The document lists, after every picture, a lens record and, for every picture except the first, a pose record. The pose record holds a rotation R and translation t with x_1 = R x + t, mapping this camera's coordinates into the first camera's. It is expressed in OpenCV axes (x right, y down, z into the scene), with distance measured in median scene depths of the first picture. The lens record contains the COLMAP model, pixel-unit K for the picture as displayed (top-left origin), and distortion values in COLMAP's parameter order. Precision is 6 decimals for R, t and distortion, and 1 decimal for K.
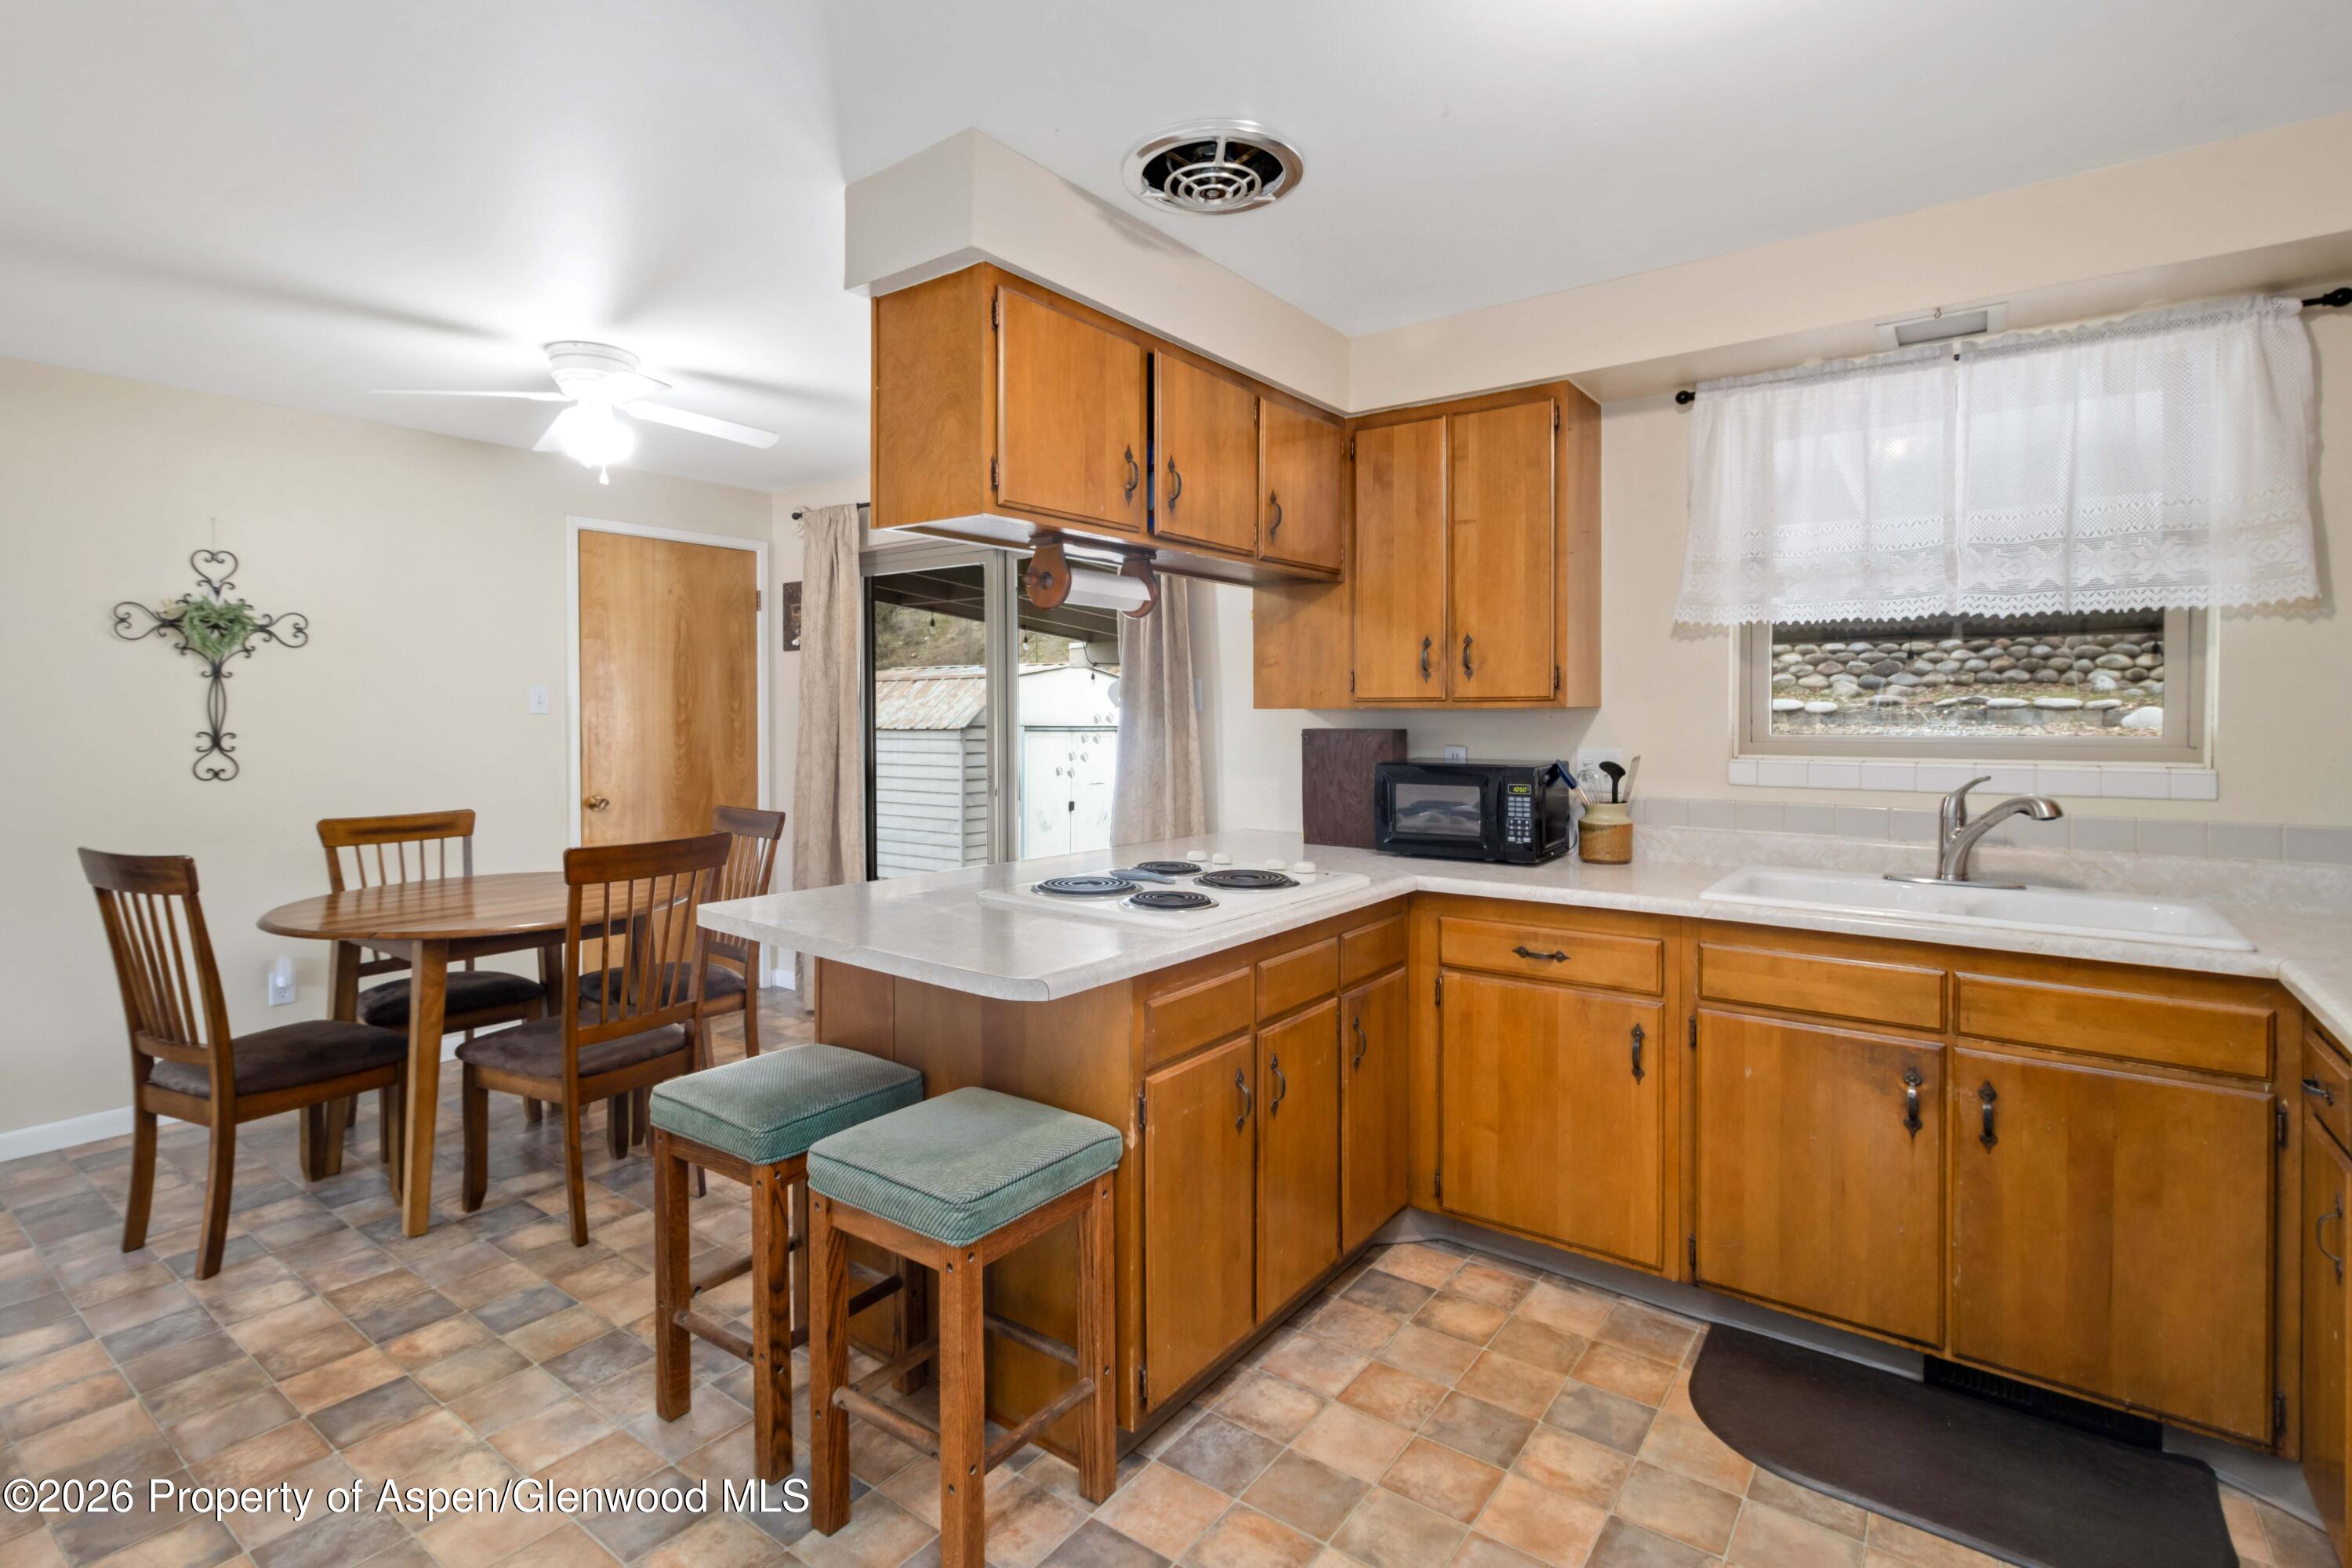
lens RADIAL K [[1132.0, 0, 1123.7], [0, 1132.0, 716.7], [0, 0, 1]] dist [-0.000328, -0.000072]
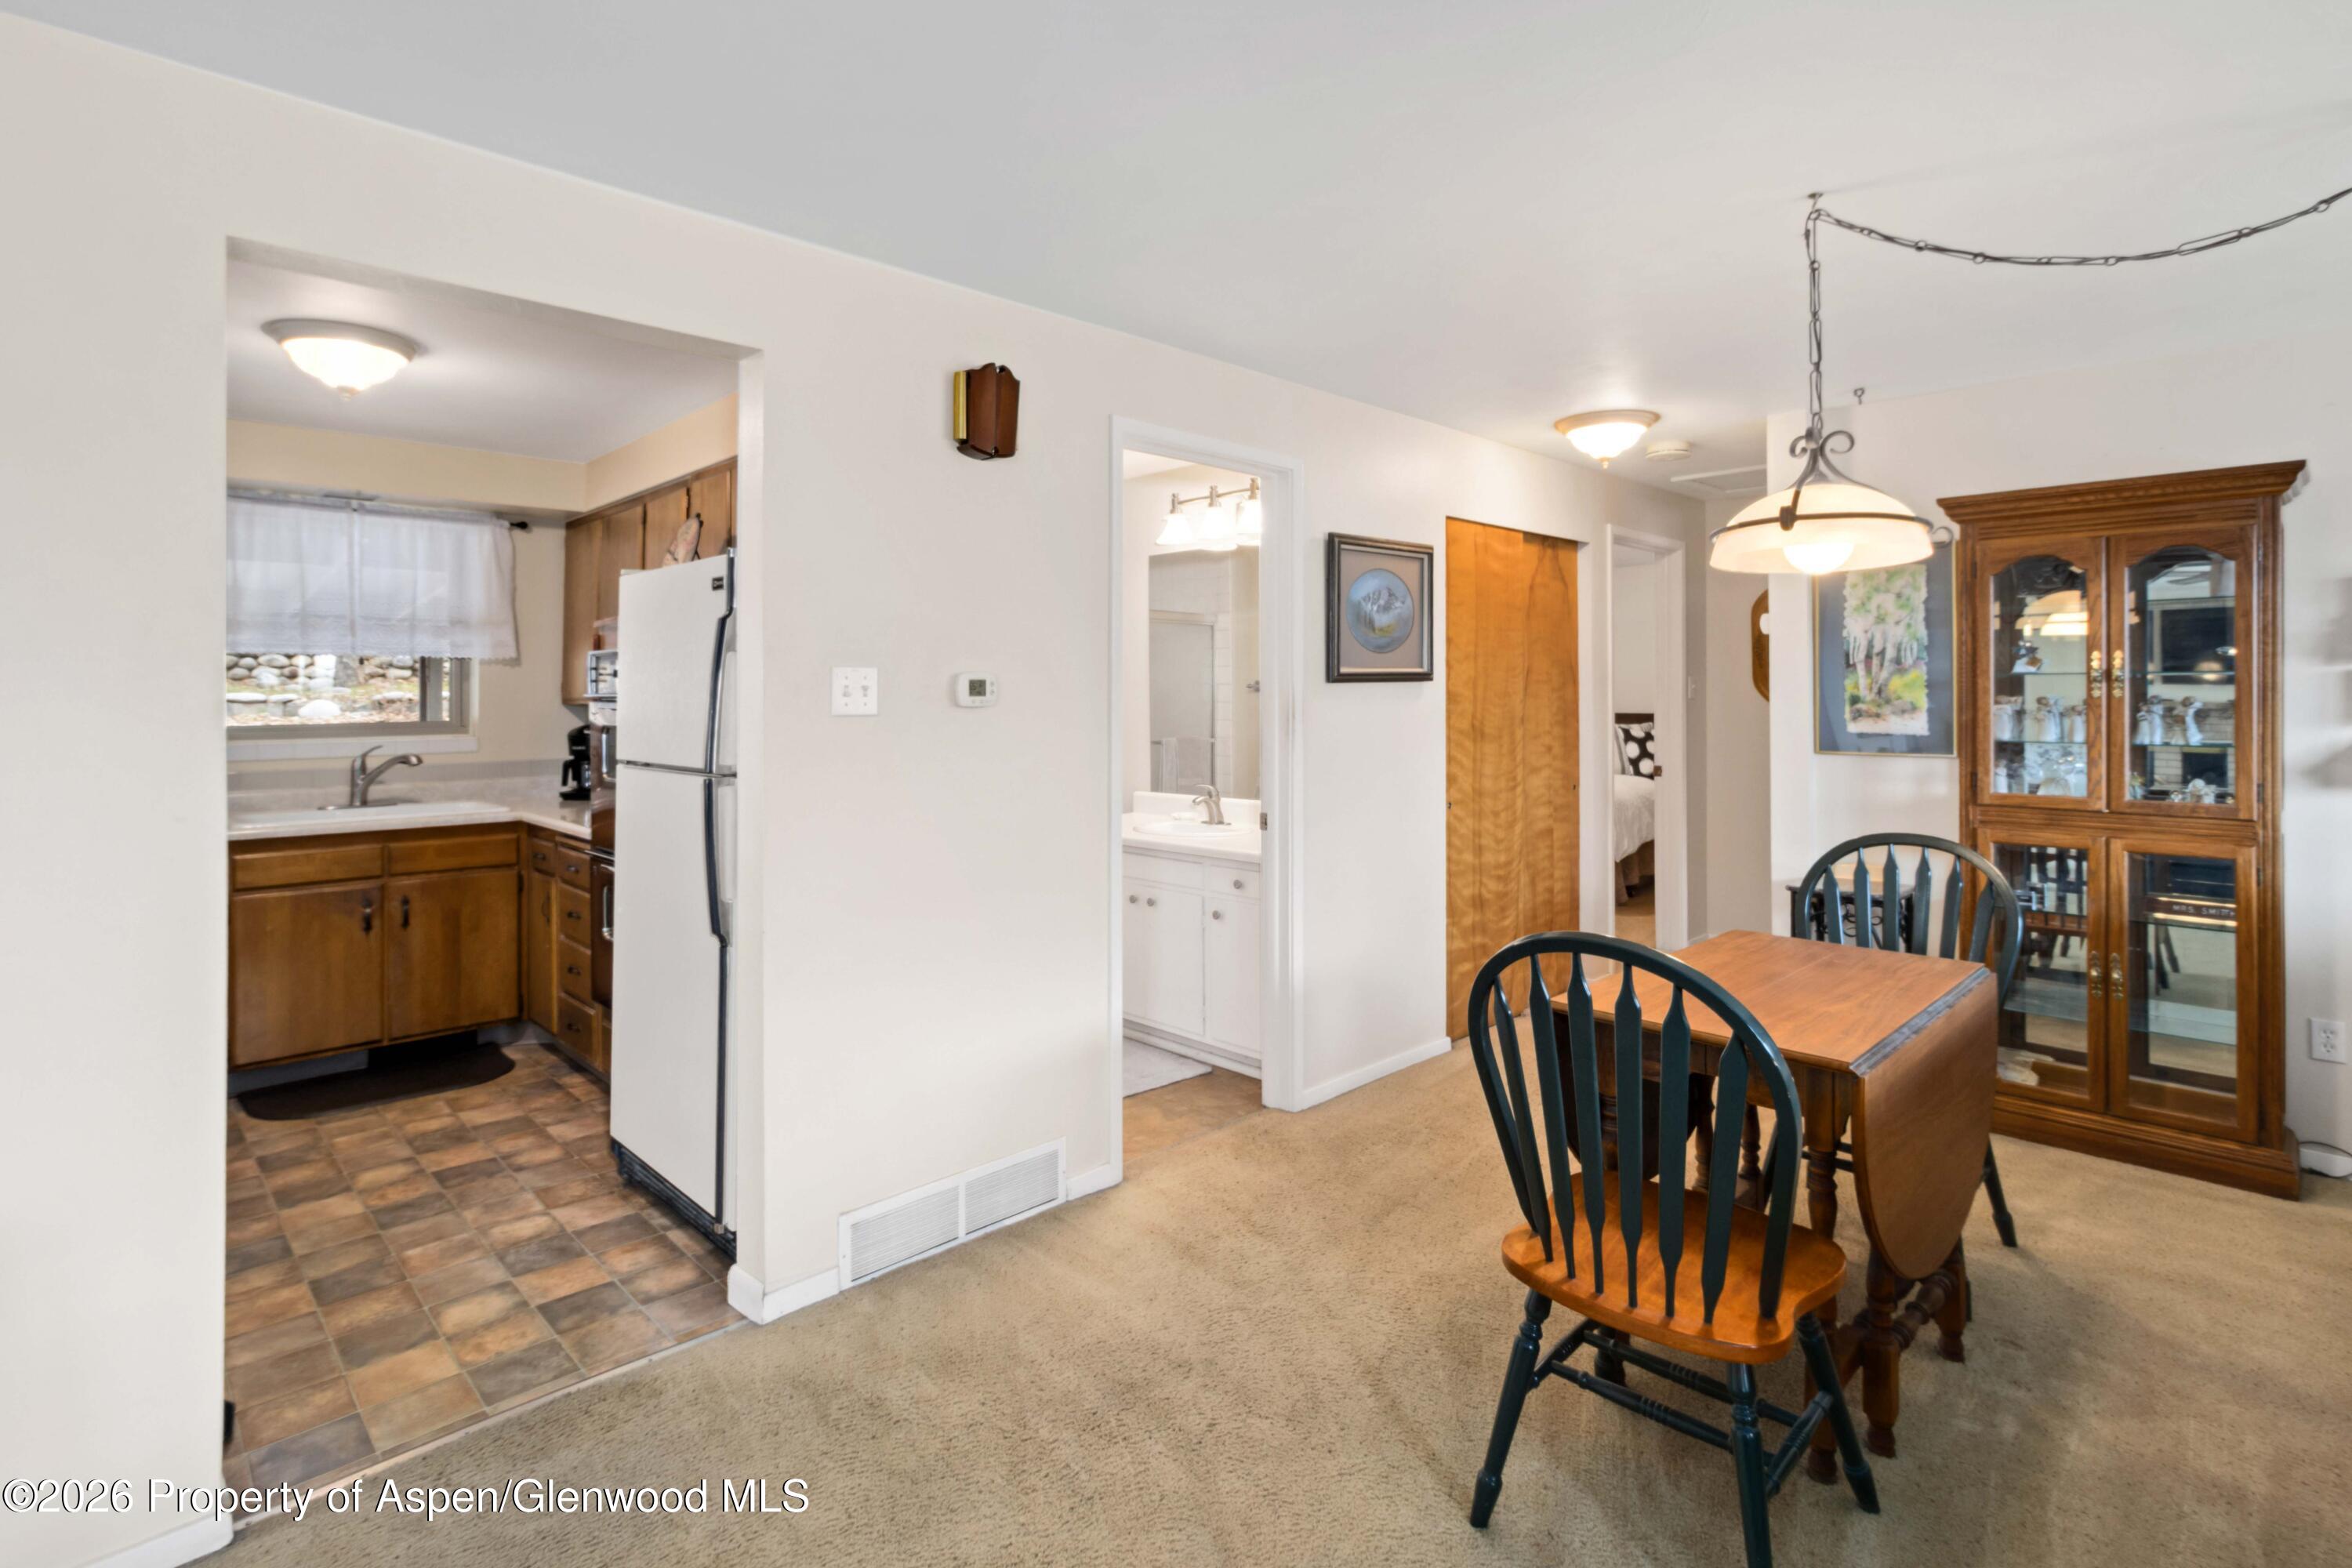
lens RADIAL K [[1111.4, 0, 1171.6], [0, 1111.4, 685.8], [0, 0, 1]] dist [-0.001565, -0.000291]
pose [[0.139203, 0.005836, 0.990247, -0.893651], [0.012237, 0.999896, -0.007613, -0.016171], [-0.990188, 0.013177, 0.139117, -0.559424]]
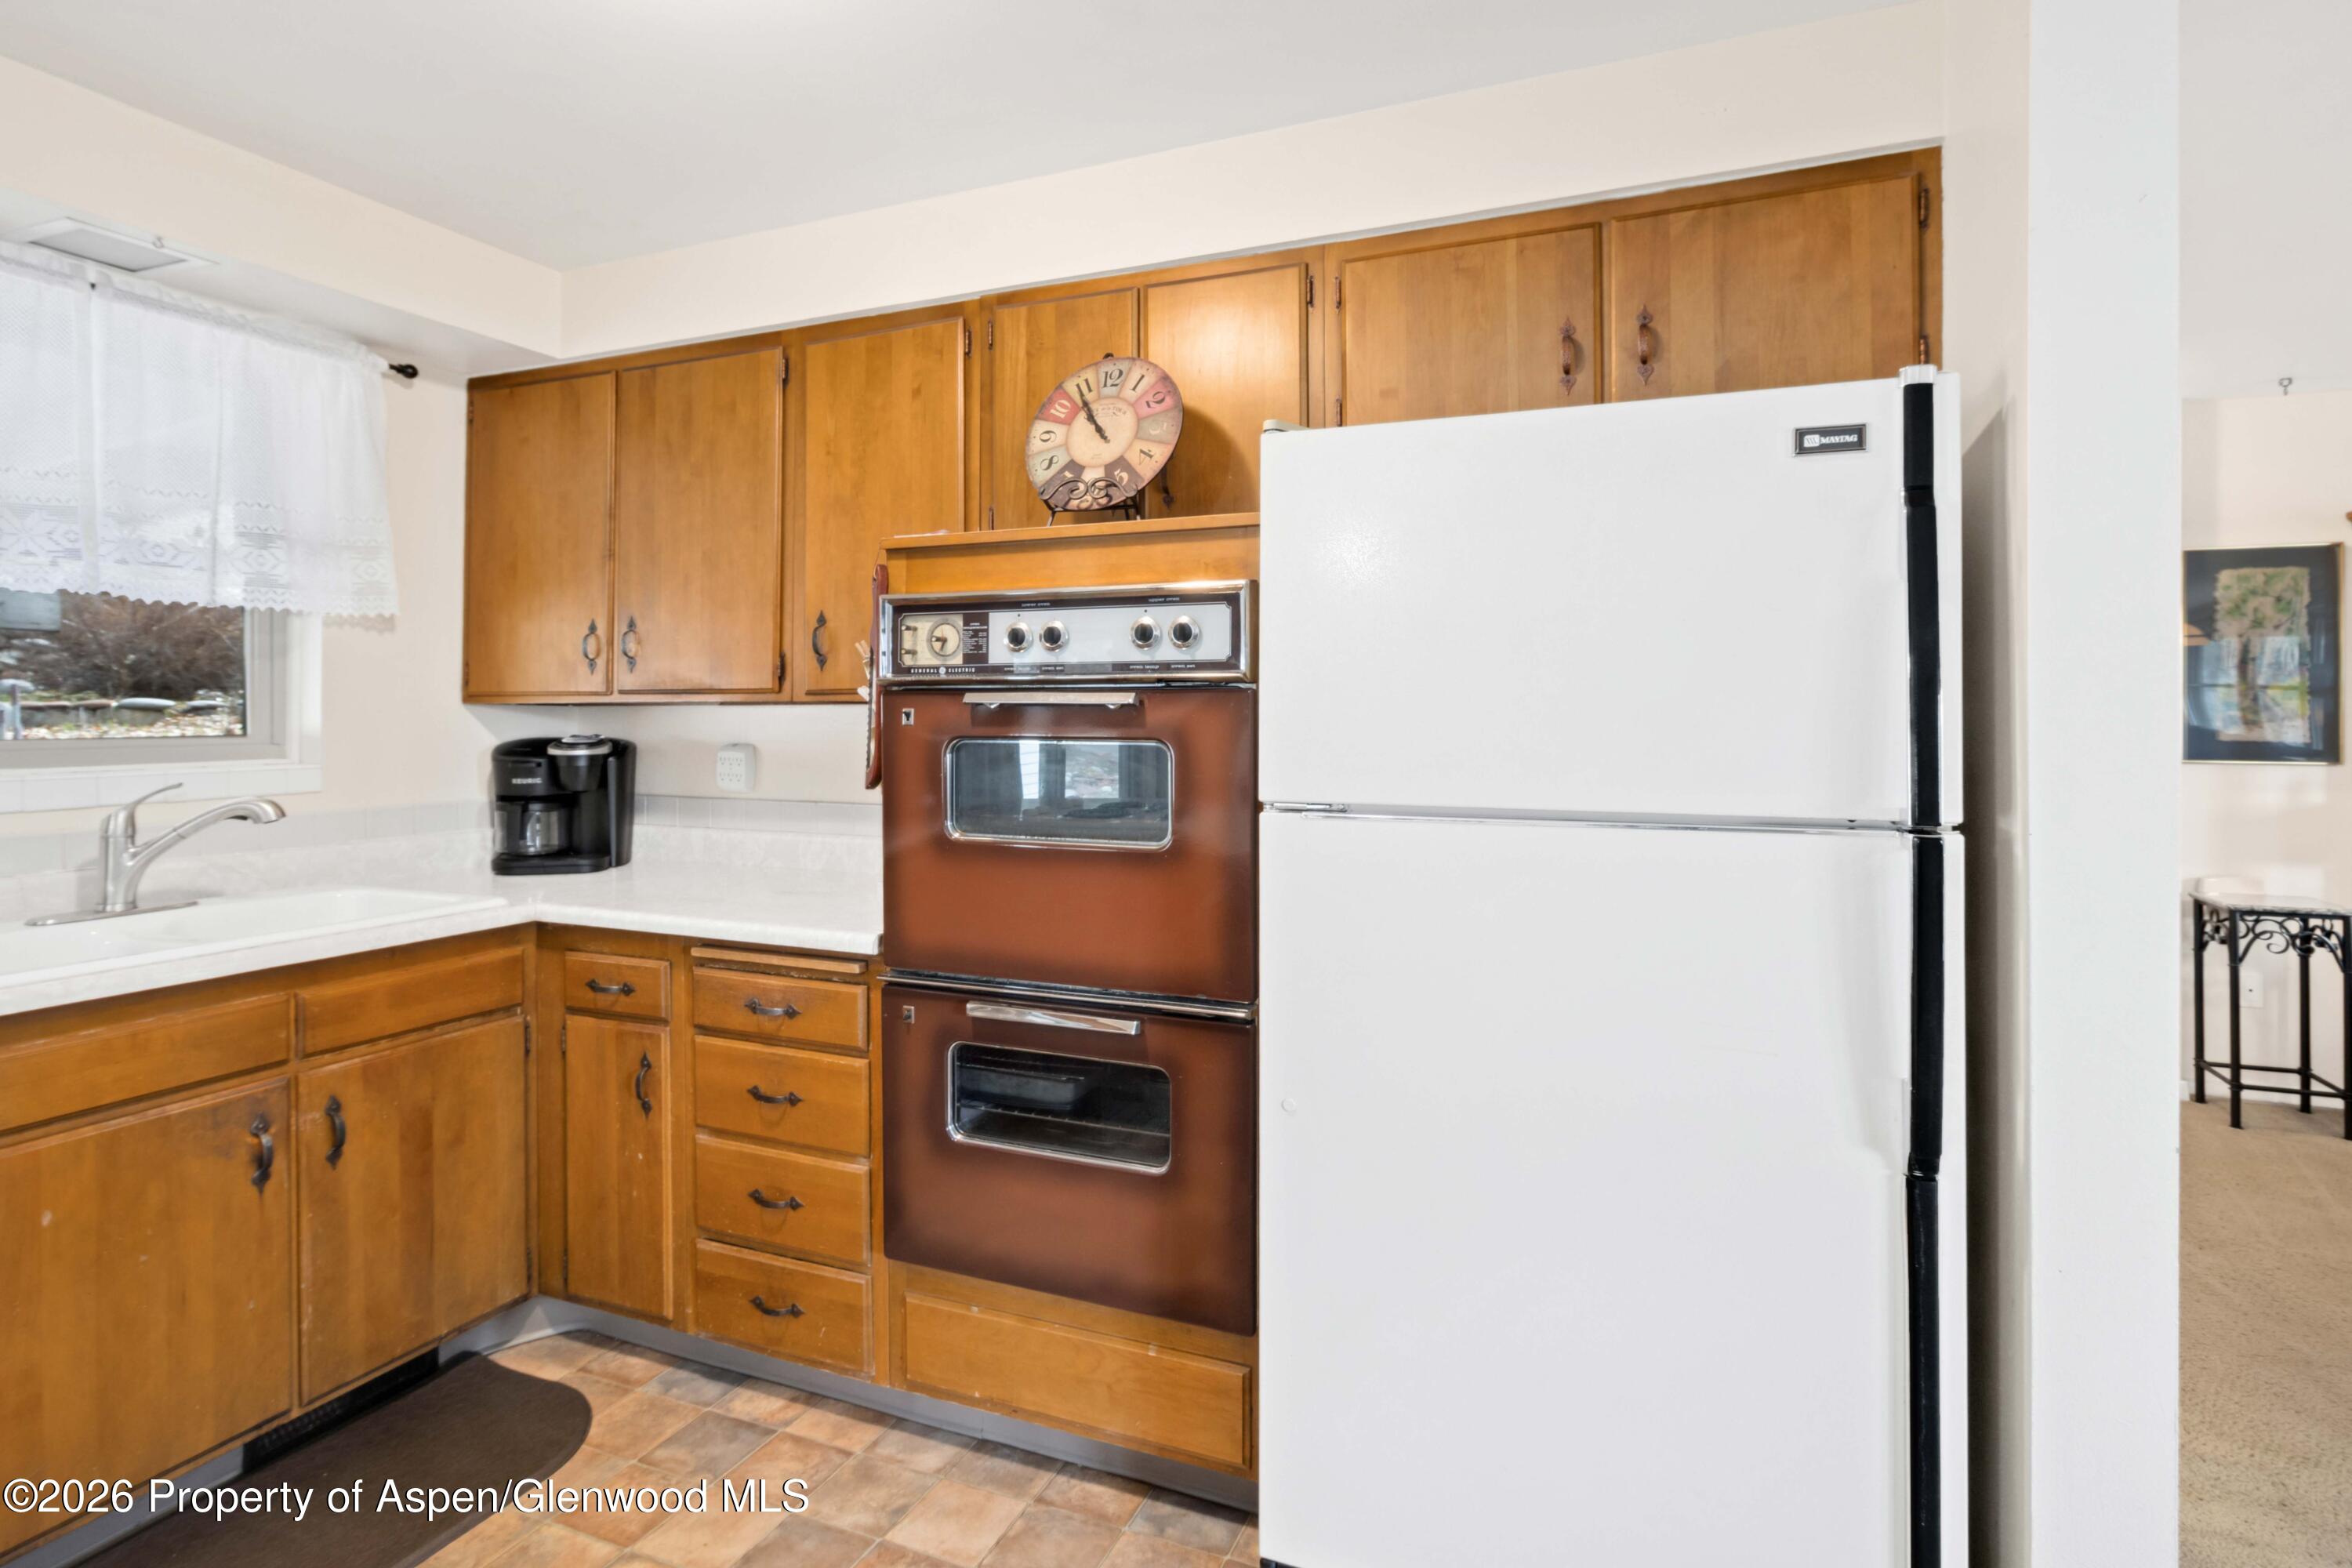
lens RADIAL K [[1156.1, 0, 1182.5], [0, 1156.1, 707.4], [0, 0, 1]] dist [-0.001972, -0.000028]
pose [[-0.265819, 0.004703, 0.964011, -0.331327], [0.006035, 0.999977, -0.003215, 0.001358], [-0.964004, 0.004963, -0.265841, 0.502878]]
